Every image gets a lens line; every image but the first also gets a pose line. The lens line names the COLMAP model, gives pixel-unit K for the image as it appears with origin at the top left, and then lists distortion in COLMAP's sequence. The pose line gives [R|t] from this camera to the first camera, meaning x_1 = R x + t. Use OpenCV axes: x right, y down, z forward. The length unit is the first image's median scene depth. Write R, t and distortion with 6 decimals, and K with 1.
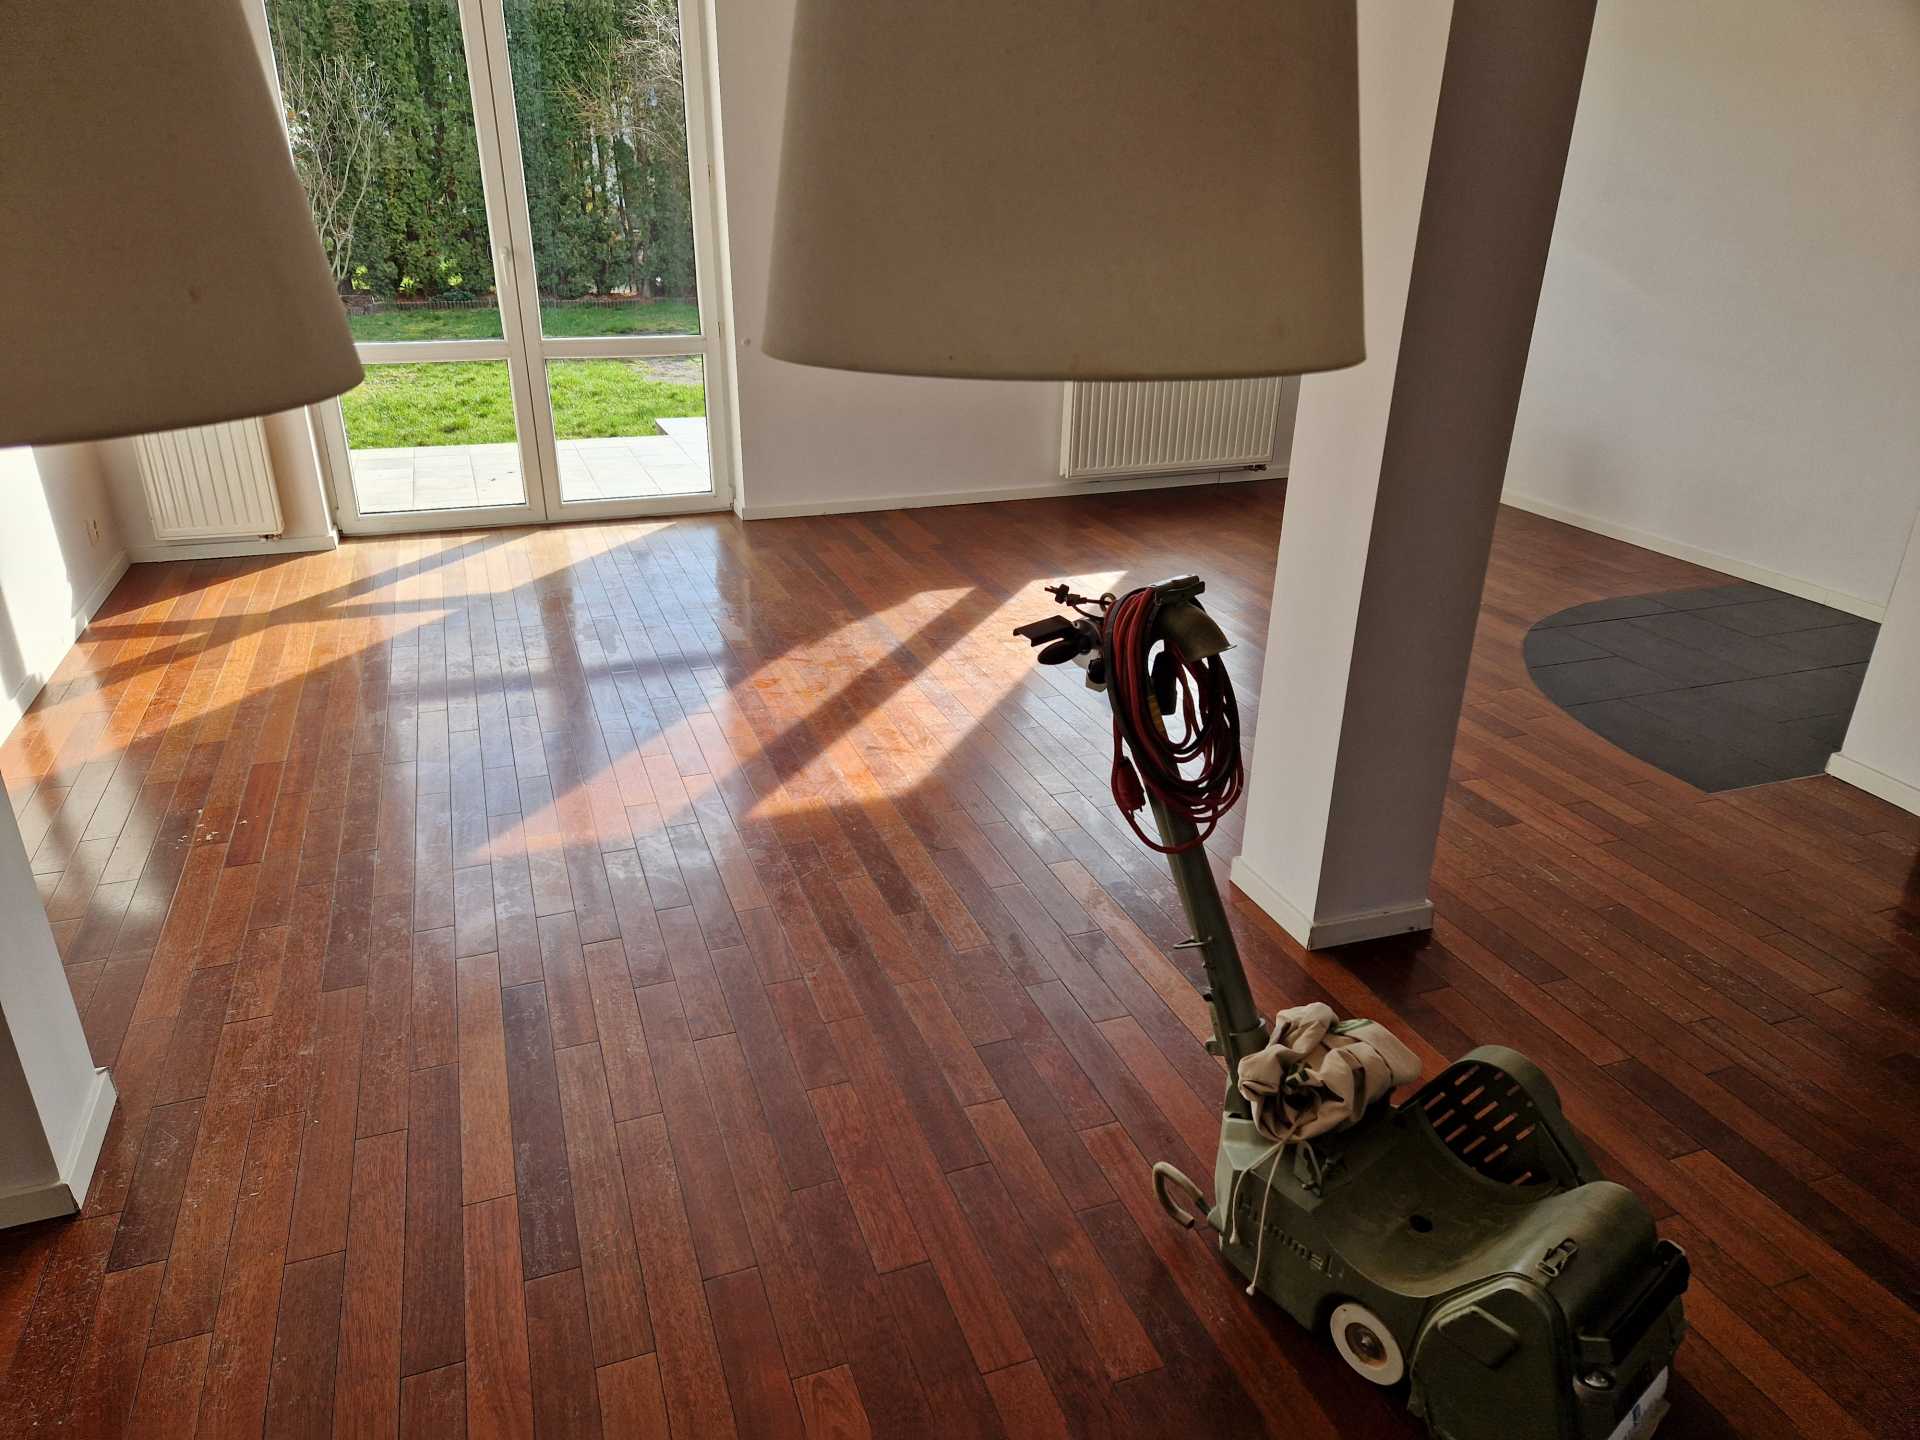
lens RADIAL K [[1289.2, 0, 954.2], [0, 1289.2, 734.2], [0, 0, 1]] dist [0.090948, -0.081827]
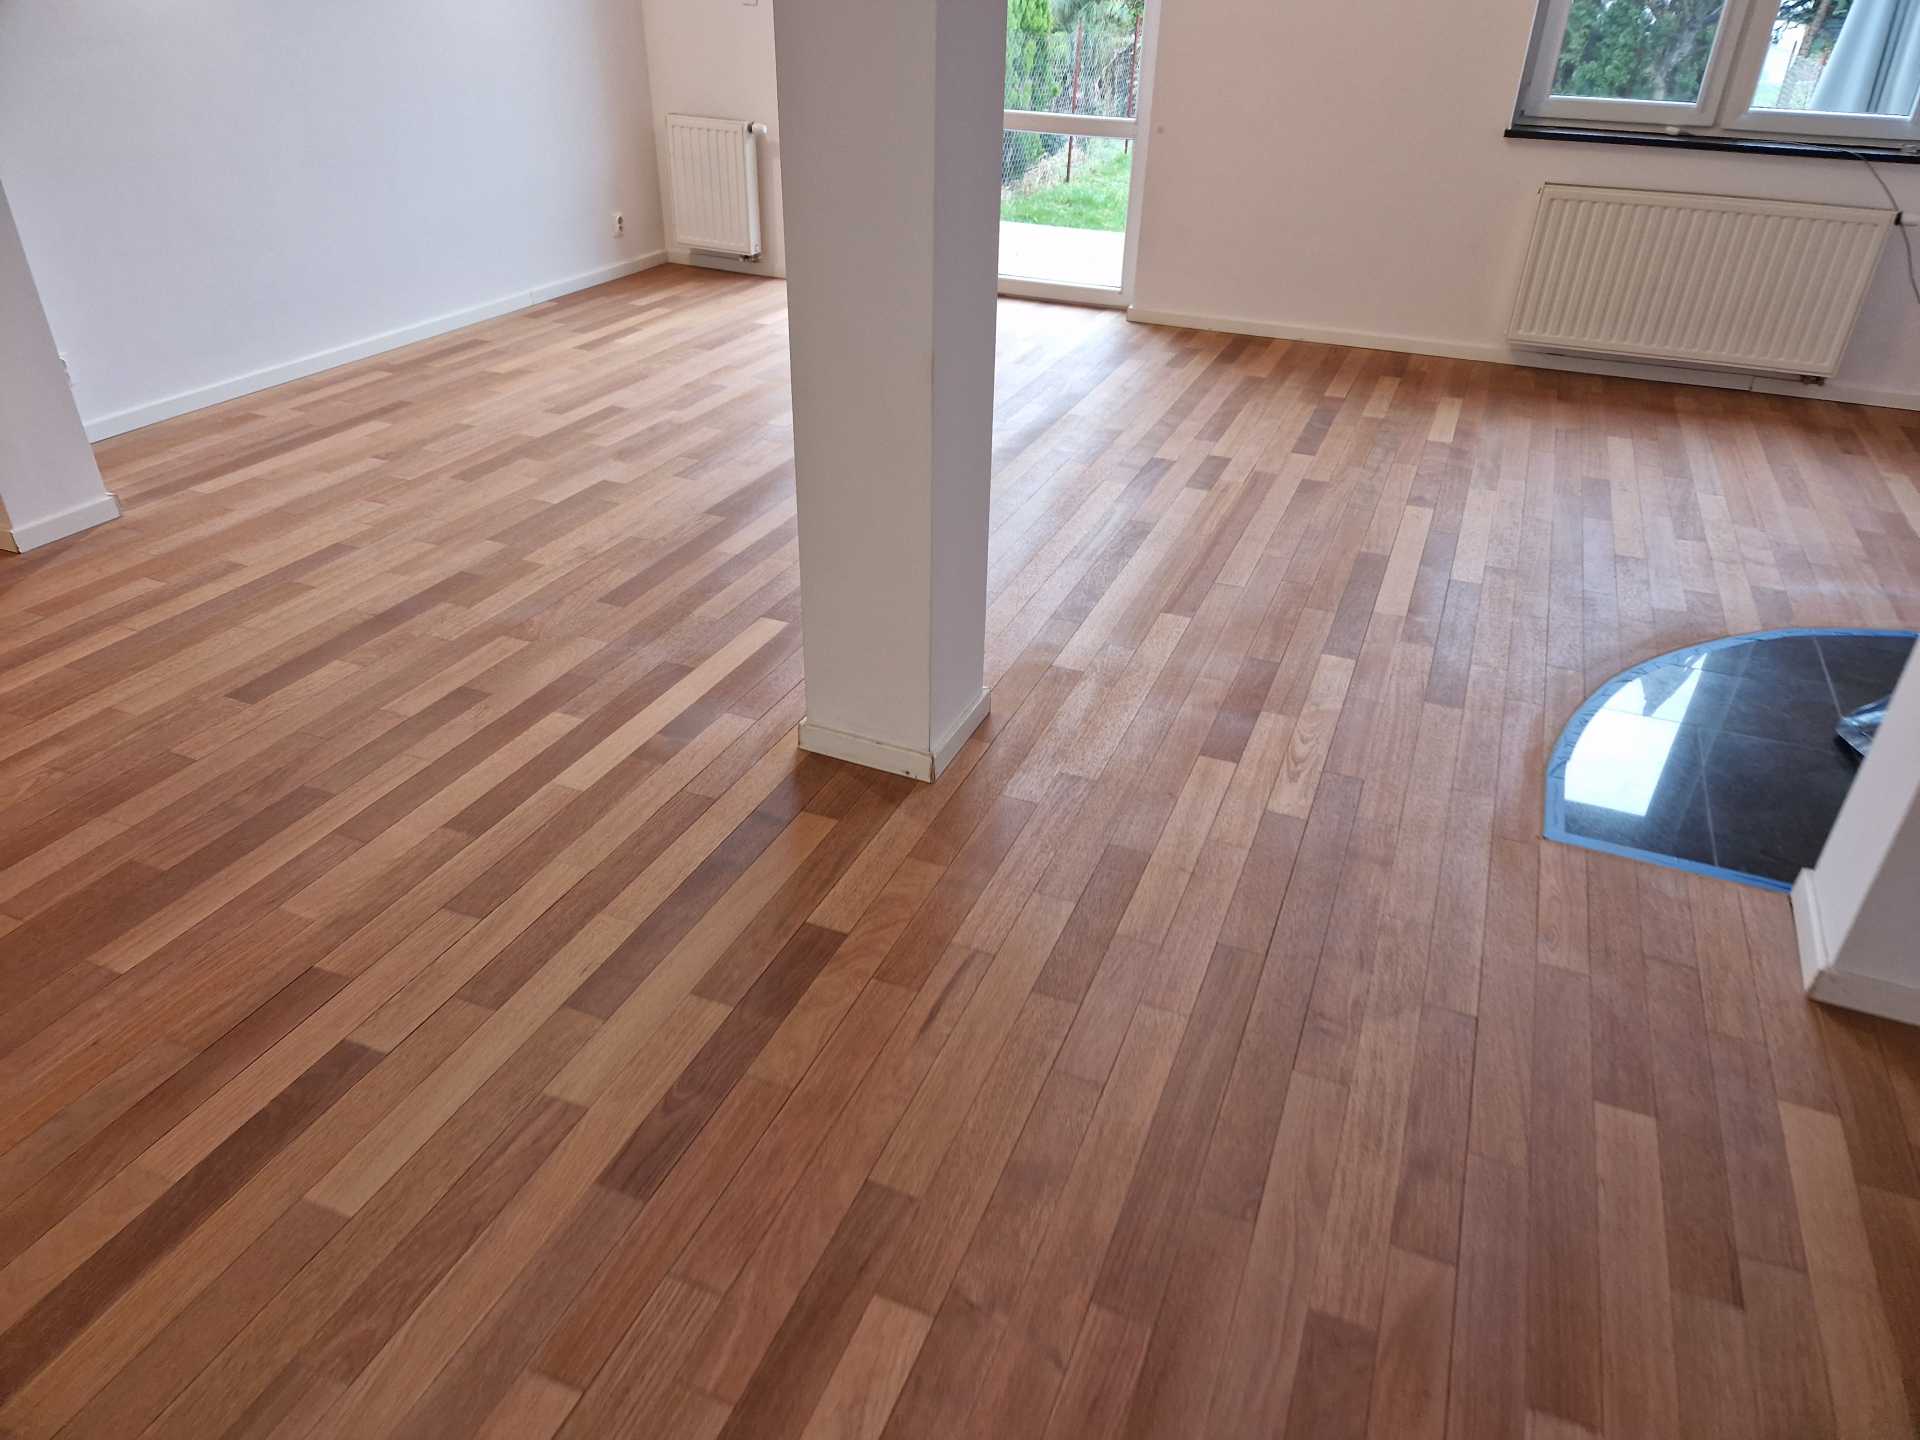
lens RADIAL K [[1289.2, 0, 954.2], [0, 1289.2, 734.2], [0, 0, 1]] dist [0.090948, -0.081827]
pose [[0.740893, 0.354759, -0.570283, 0.450227], [-0.290107, 0.934856, 0.204652, -0.037932], [0.605735, 0.013818, 0.795547, 0.145868]]
